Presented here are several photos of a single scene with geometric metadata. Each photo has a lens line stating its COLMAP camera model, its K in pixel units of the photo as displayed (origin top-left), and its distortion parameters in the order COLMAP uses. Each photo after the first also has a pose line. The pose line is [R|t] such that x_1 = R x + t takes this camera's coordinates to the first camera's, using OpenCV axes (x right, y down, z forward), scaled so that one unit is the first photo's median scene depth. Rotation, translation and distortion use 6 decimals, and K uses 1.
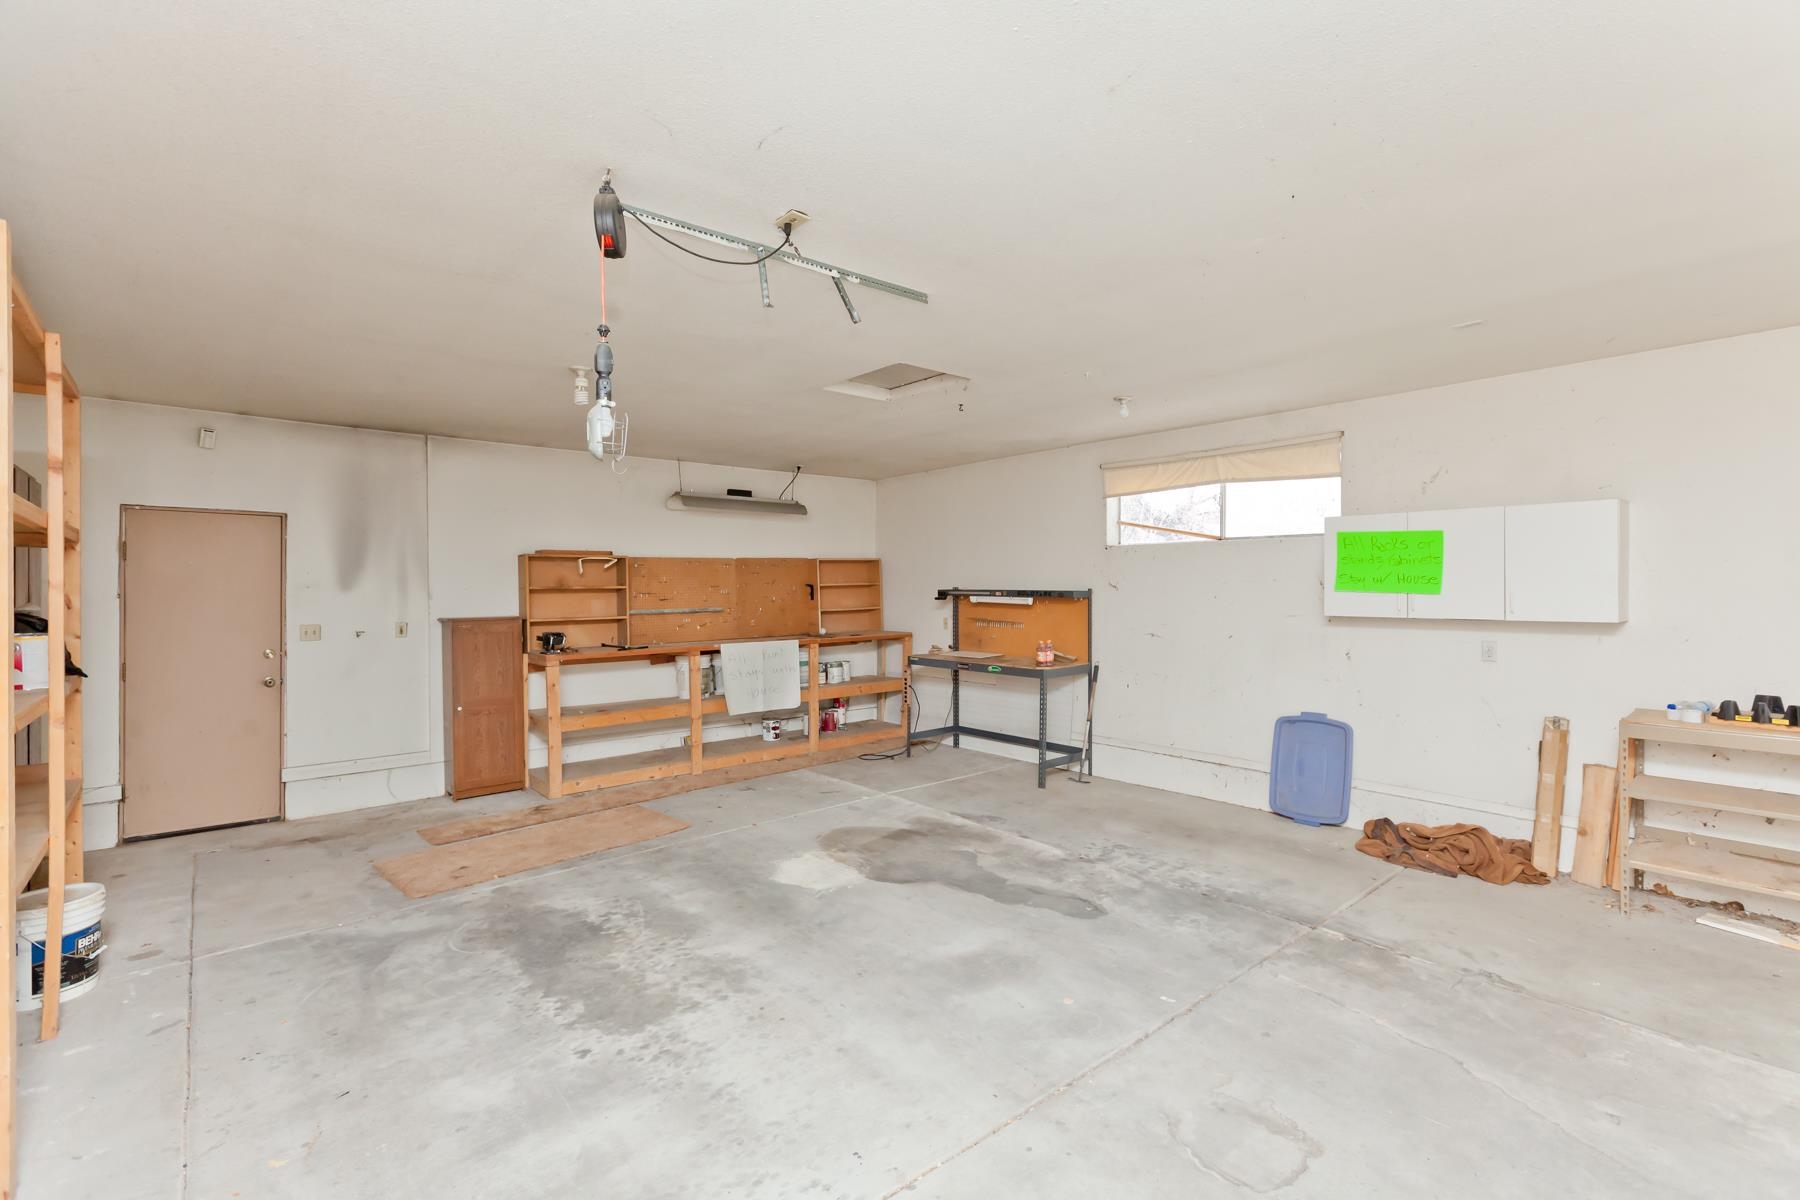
lens RADIAL K [[807.6, 0, 912.9], [0, 807.6, 592.8], [0, 0, 1]] dist [-0.001346, 0.000864]
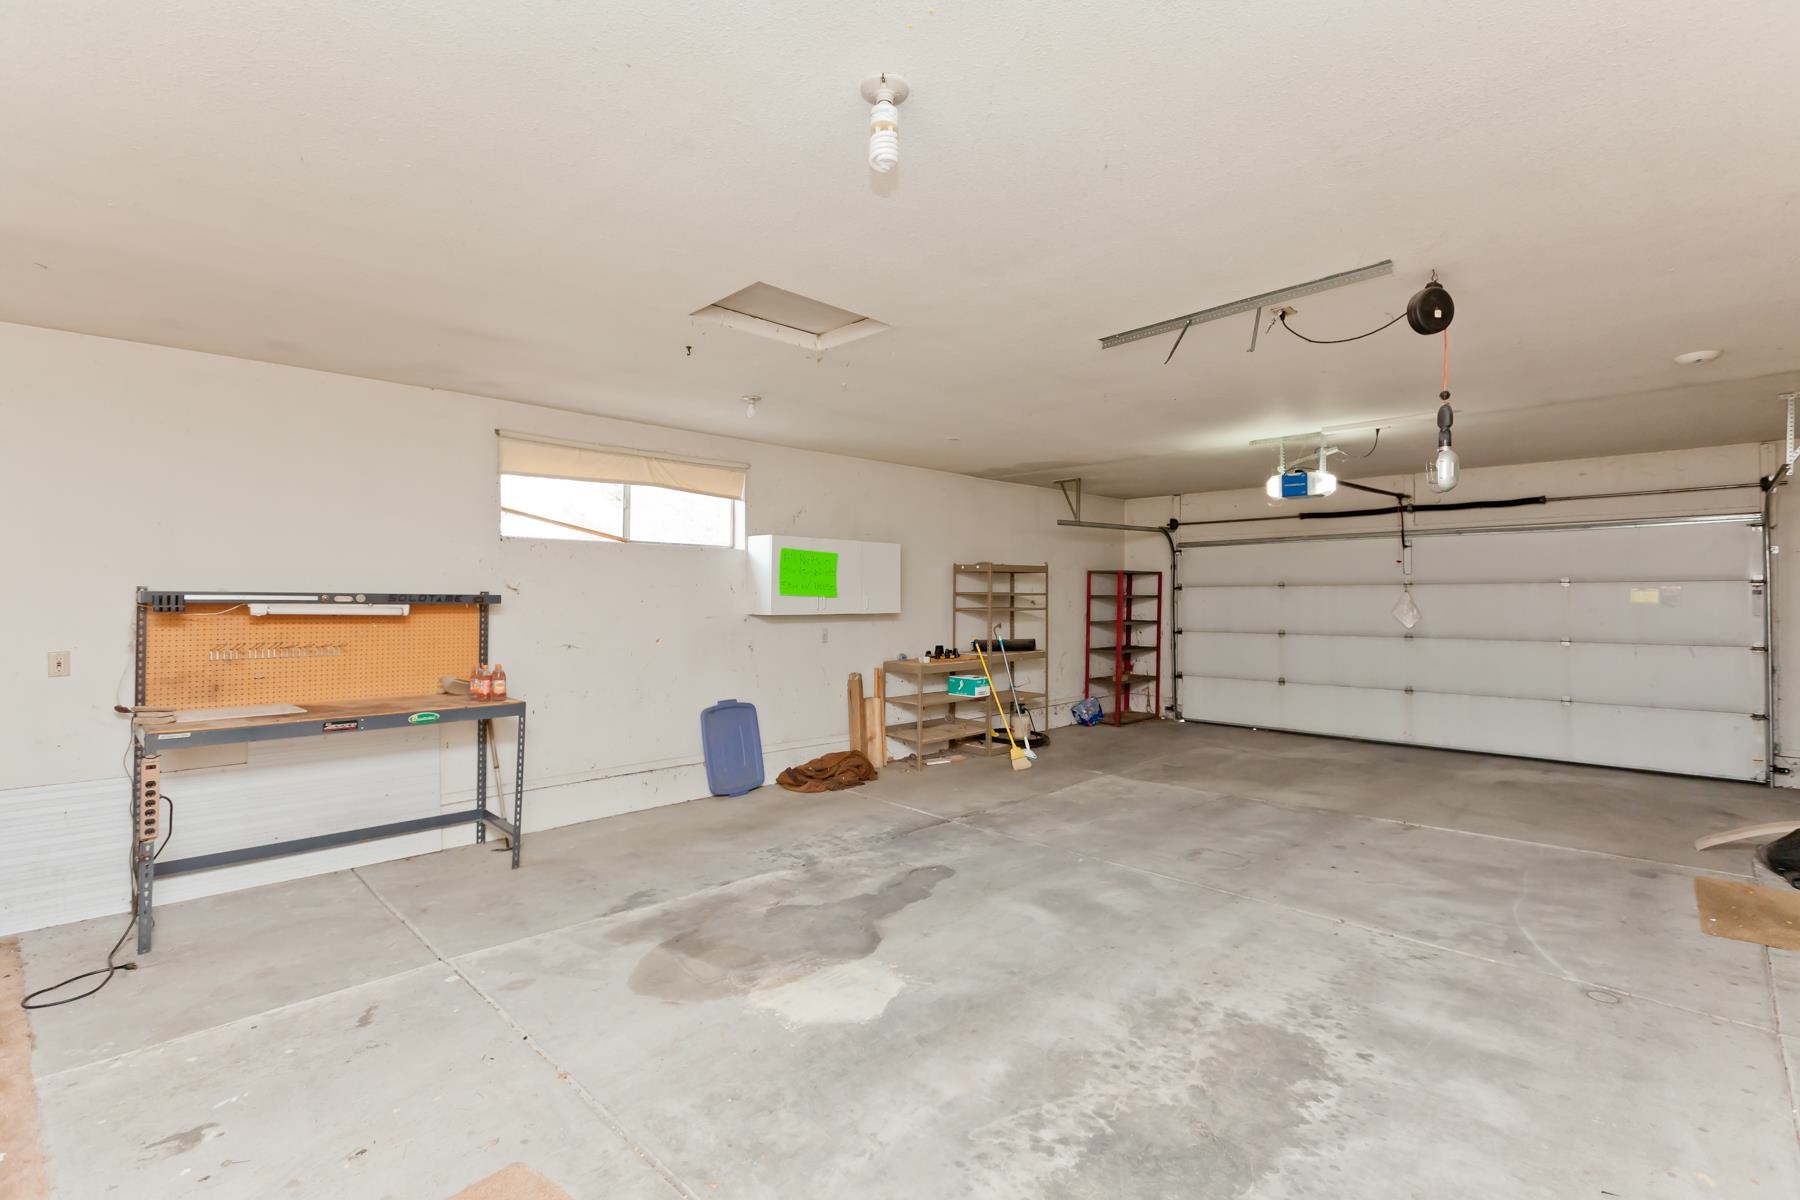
lens RADIAL K [[807.6, 0, 913.0], [0, 807.6, 599.4], [0, 0, 1]] dist [-0.001346, 0.000864]
pose [[-0.065740, -0.001577, 0.997836, -0.826746], [0.004624, 0.999988, 0.001885, 0.003451], [-0.997826, 0.004738, -0.065732, 0.983473]]
